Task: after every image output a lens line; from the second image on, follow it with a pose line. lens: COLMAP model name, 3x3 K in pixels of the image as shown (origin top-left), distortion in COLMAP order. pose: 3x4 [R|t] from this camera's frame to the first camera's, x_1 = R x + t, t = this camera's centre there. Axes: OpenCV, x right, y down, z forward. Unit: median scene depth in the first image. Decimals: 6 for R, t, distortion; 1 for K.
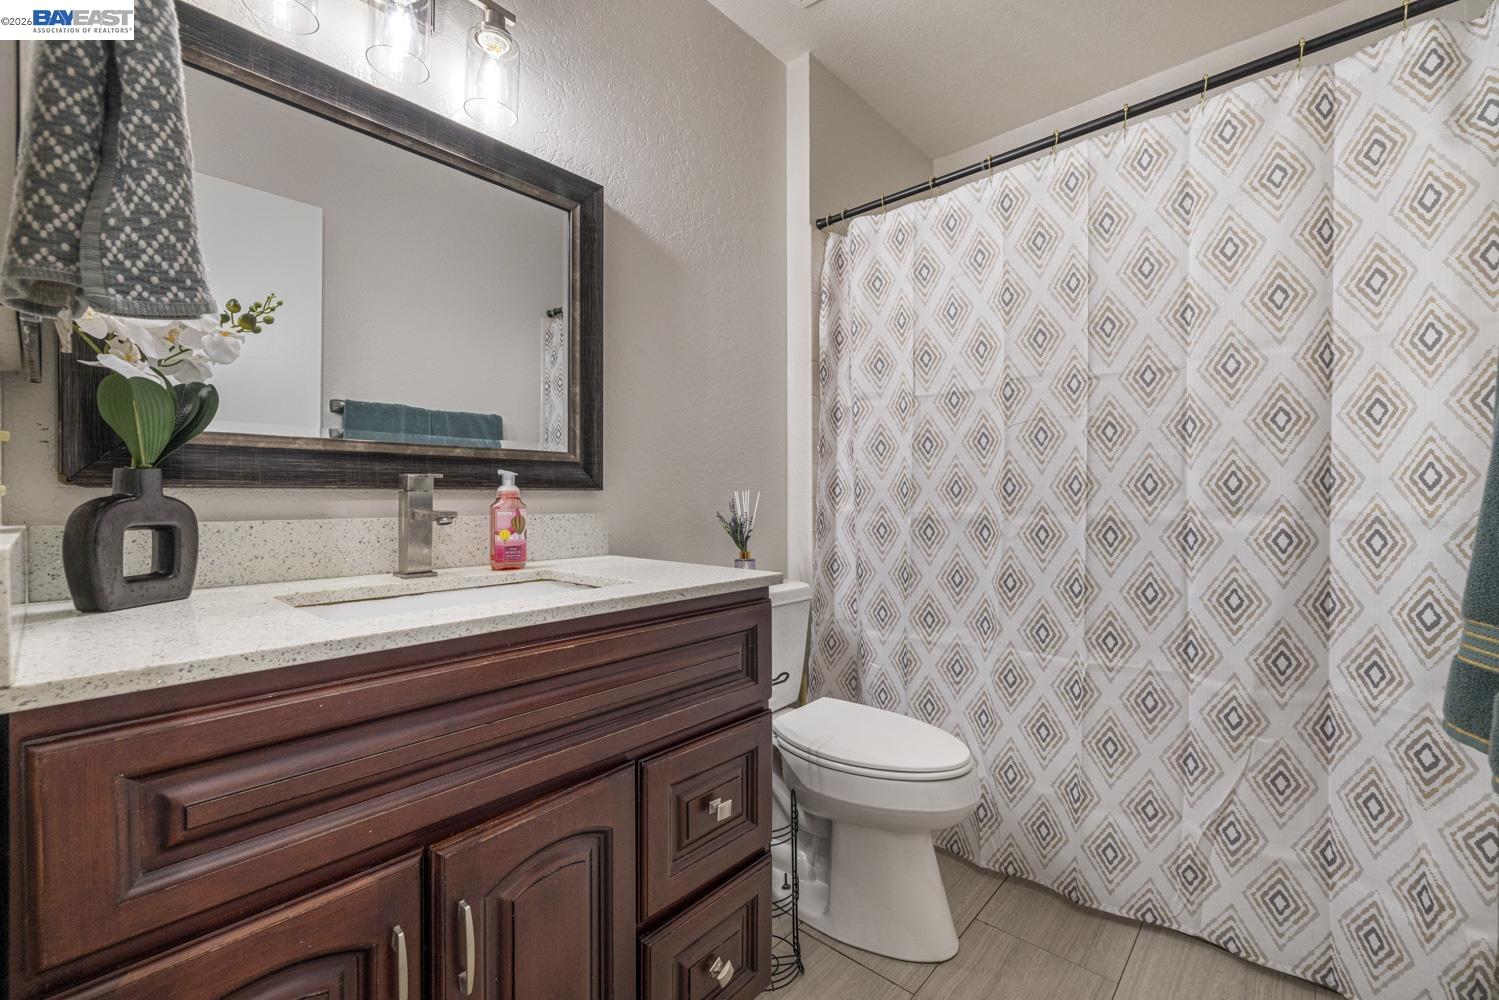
lens RADIAL K [[638.4, 0, 752.4], [0, 638.4, 498.9], [0, 0, 1]] dist [0.000547, 0.000316]
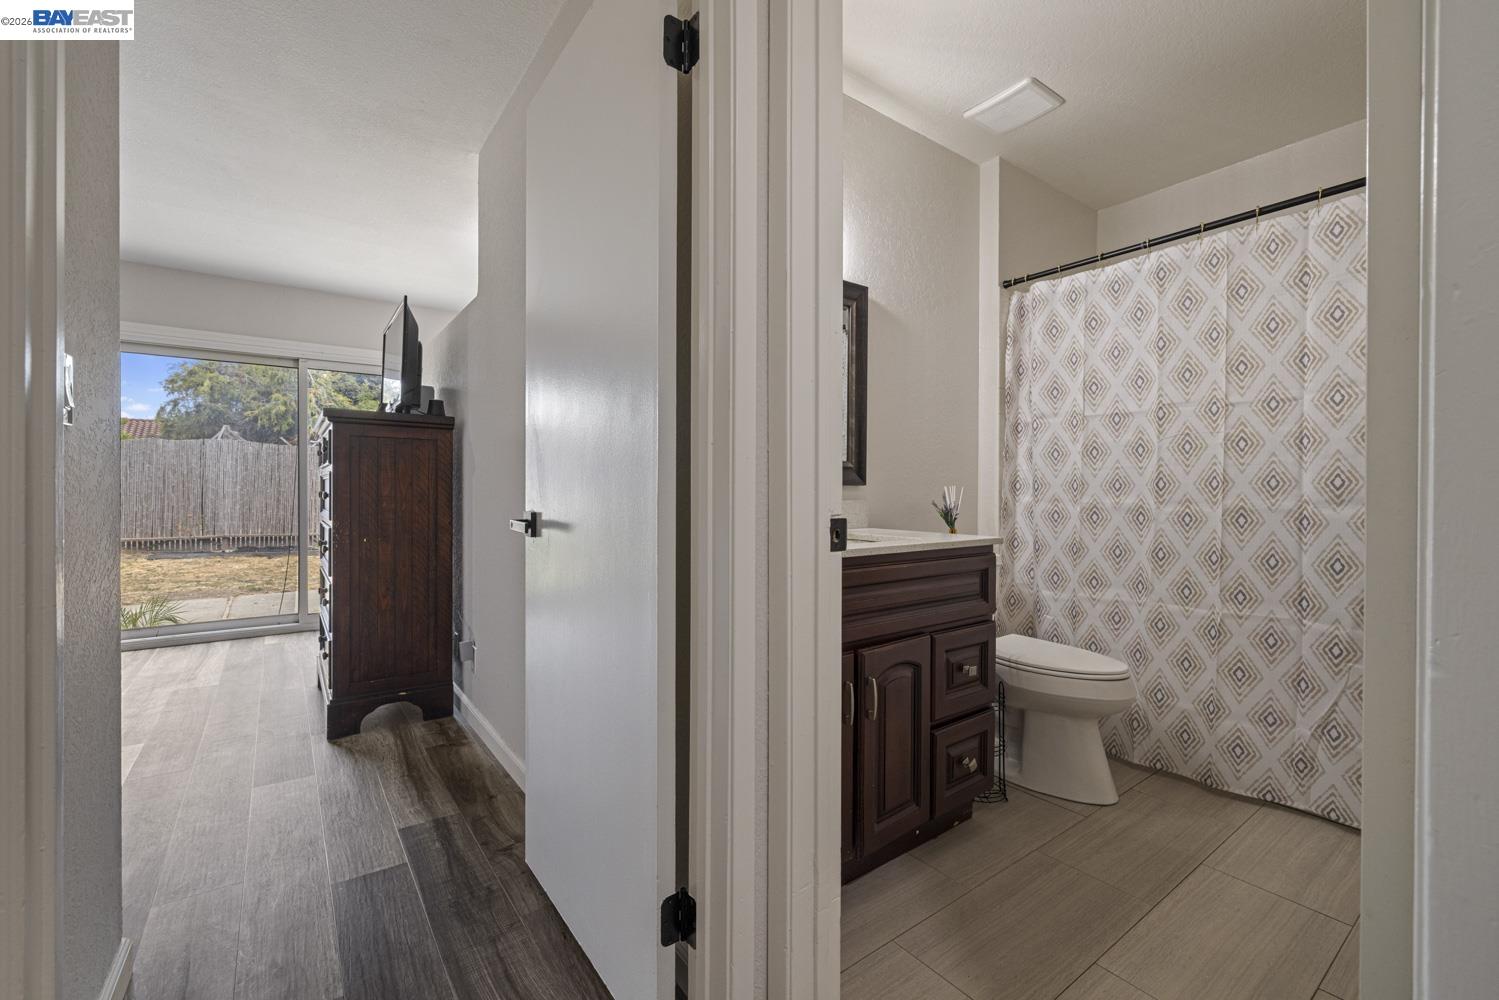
lens RADIAL K [[638.4, 0, 748.5], [0, 638.4, 498.7], [0, 0, 1]] dist [0.000547, 0.000316]
pose [[0.979554, 0.008184, -0.201016, -0.198309], [-0.006311, 0.999931, 0.009954, 0.004715], [0.201084, -0.008481, 0.979537, -0.547800]]
